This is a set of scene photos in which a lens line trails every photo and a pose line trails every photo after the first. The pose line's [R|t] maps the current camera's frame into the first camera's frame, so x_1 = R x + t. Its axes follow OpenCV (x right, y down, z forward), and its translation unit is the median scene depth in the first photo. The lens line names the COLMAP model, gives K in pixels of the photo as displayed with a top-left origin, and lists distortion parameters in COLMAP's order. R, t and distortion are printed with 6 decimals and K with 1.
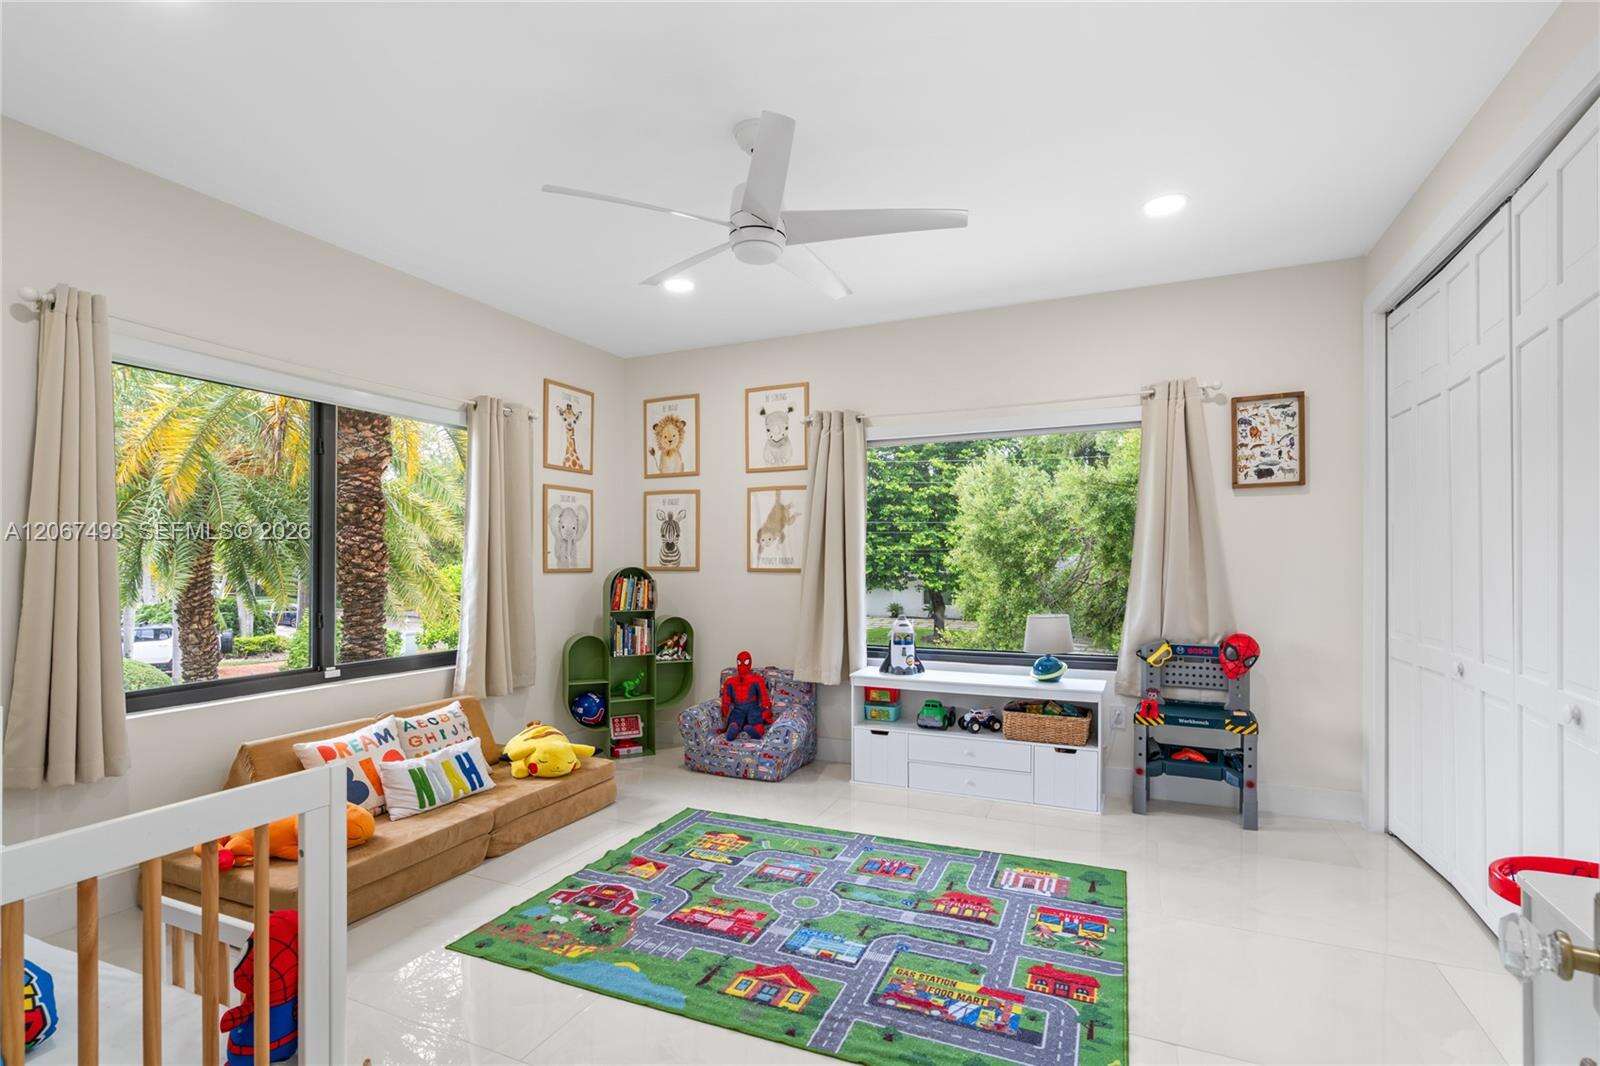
lens RADIAL K [[730.3, 0, 802.7], [0, 730.3, 539.5], [0, 0, 1]] dist [-0.015708, 0.009129]
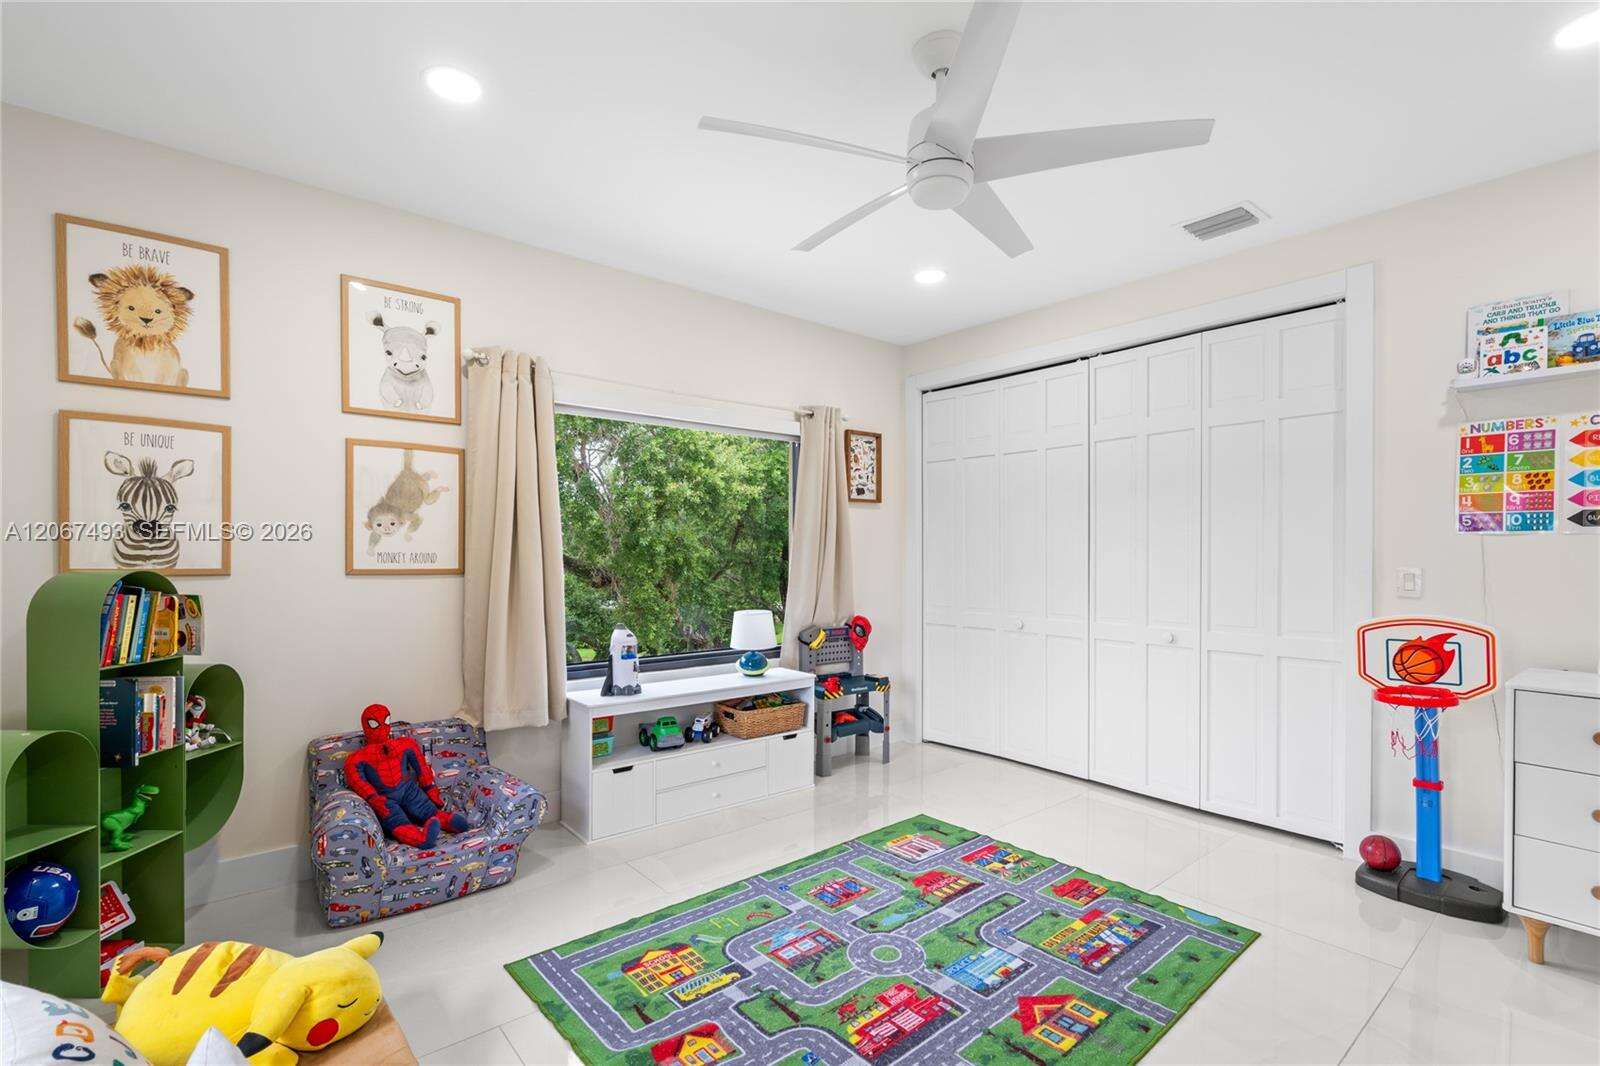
lens RADIAL K [[730.3, 0, 802.7], [0, 730.3, 539.5], [0, 0, 1]] dist [-0.015708, 0.009129]
pose [[0.445707, 0.023070, 0.894882, -0.584173], [-0.029443, 0.999505, -0.011103, 0.012934], [-0.894695, -0.021400, 0.446165, 0.504623]]
